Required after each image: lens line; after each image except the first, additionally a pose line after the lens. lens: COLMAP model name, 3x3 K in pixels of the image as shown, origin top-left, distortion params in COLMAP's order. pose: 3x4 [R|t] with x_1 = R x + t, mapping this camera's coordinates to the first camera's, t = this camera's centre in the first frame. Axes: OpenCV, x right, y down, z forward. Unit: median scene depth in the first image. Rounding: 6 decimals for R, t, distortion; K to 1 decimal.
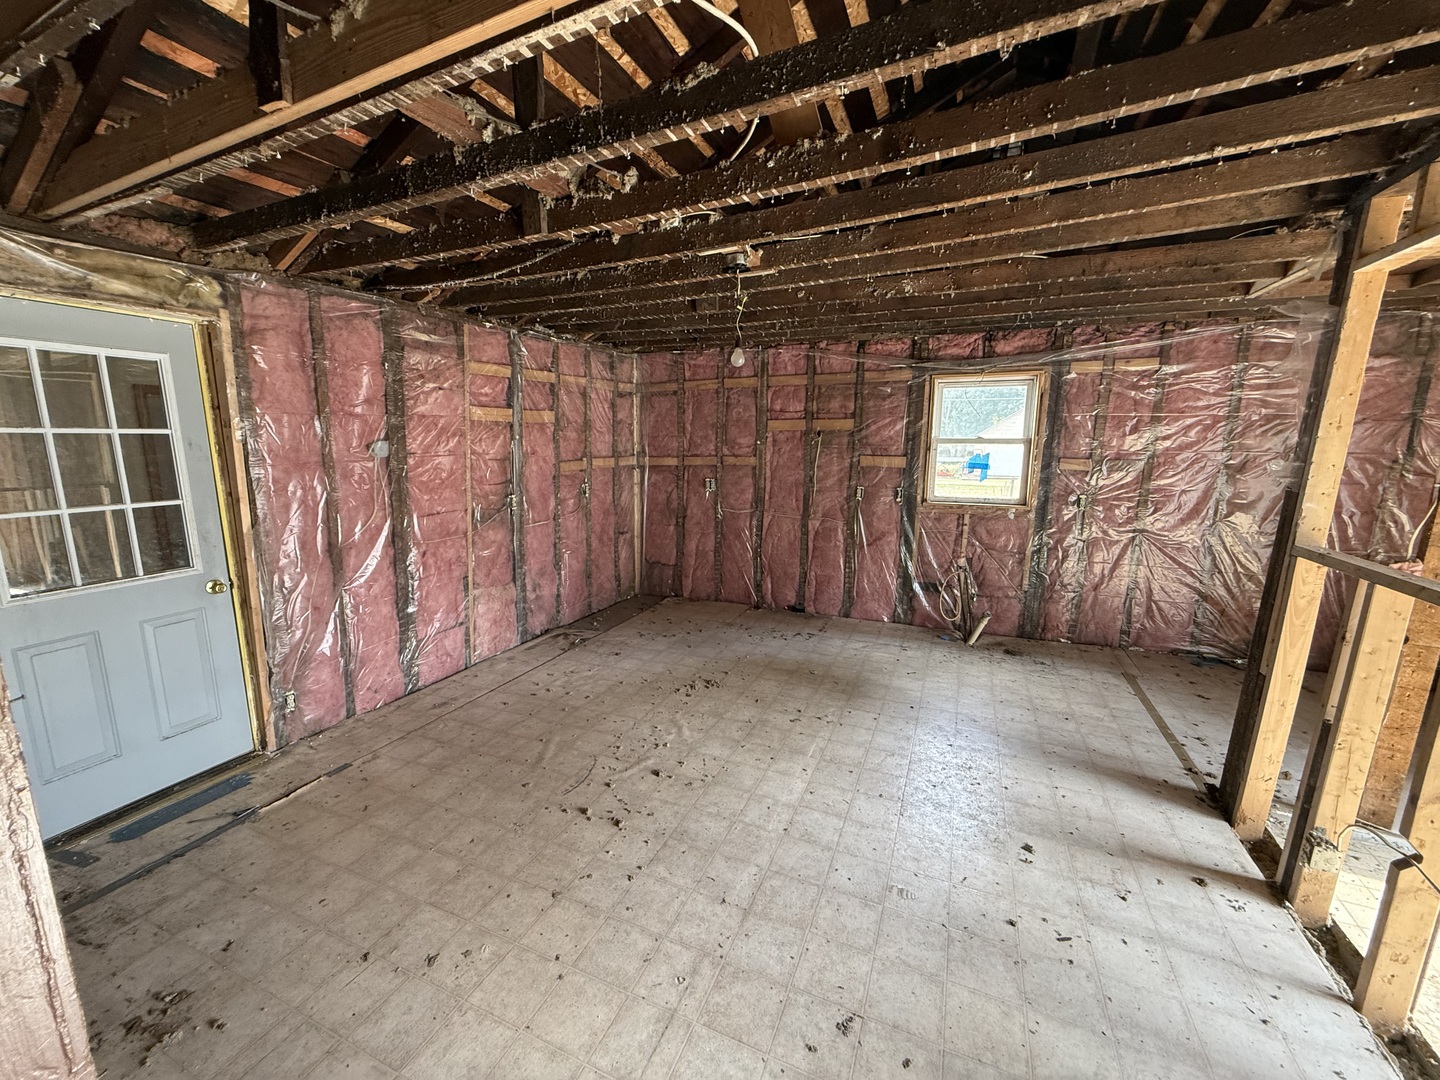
lens RADIAL K [[573.8, 0, 712.0], [0, 573.8, 539.4], [0, 0, 1]] dist [0.000042, 0.000143]
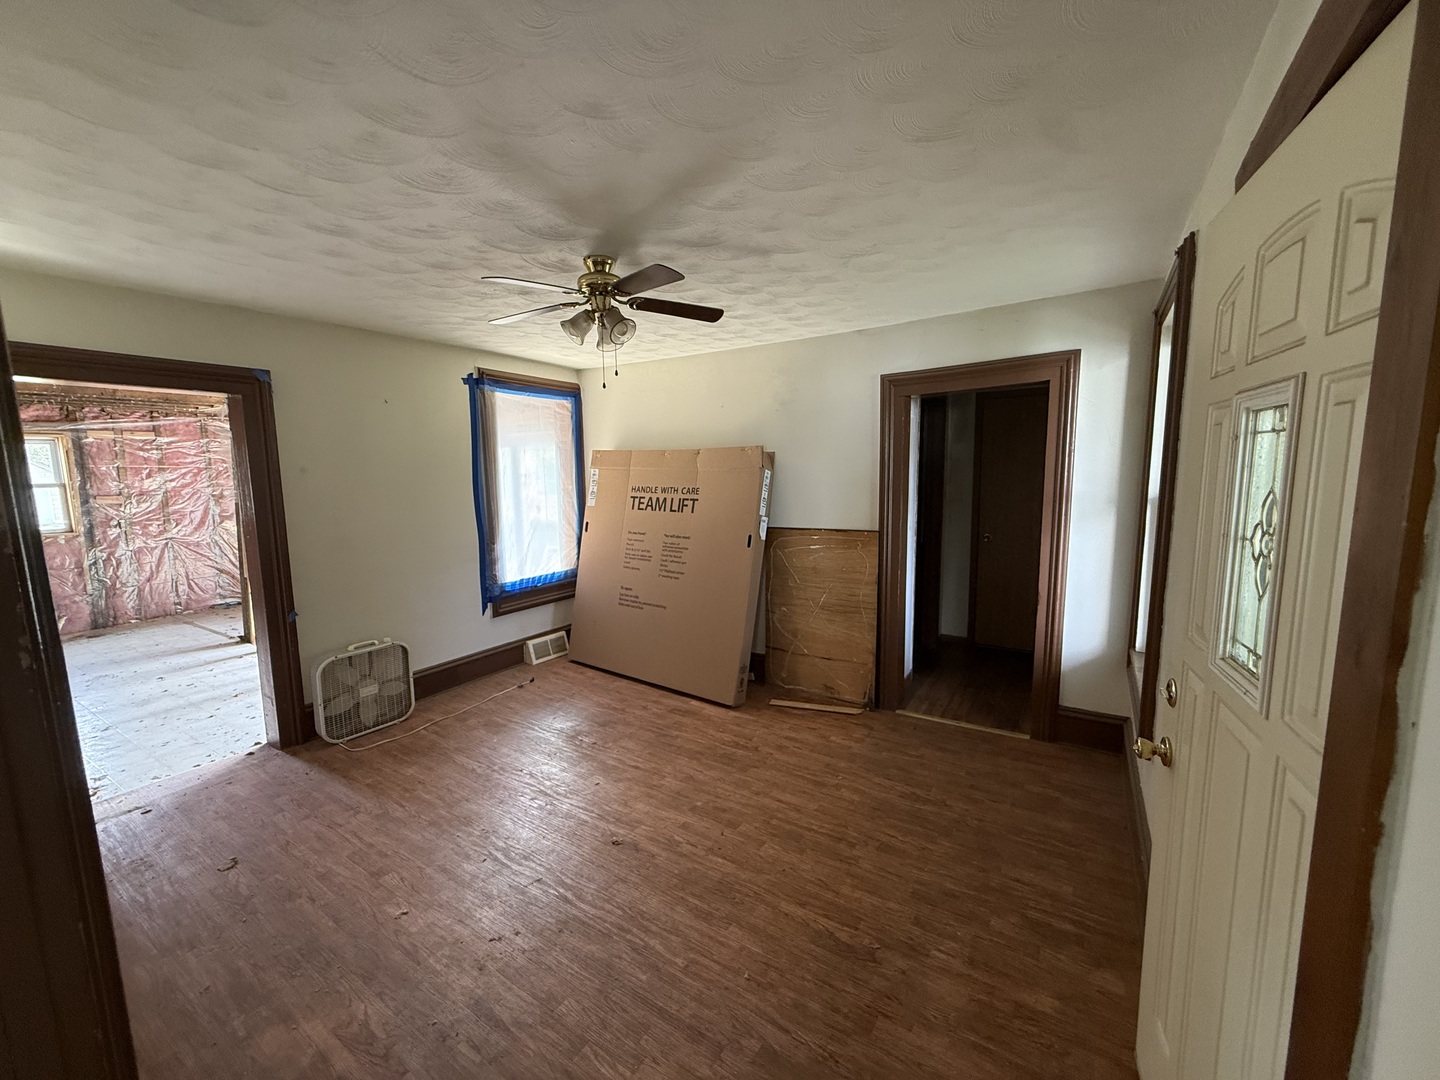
lens RADIAL K [[573.8, 0, 715.3], [0, 573.8, 538.1], [0, 0, 1]] dist [0.000042, 0.000143]
pose [[0.140667, -0.122926, 0.982396, -0.607985], [0.186831, 0.977730, 0.095590, 0.114742], [-0.972269, 0.170095, 0.160501, -0.729542]]
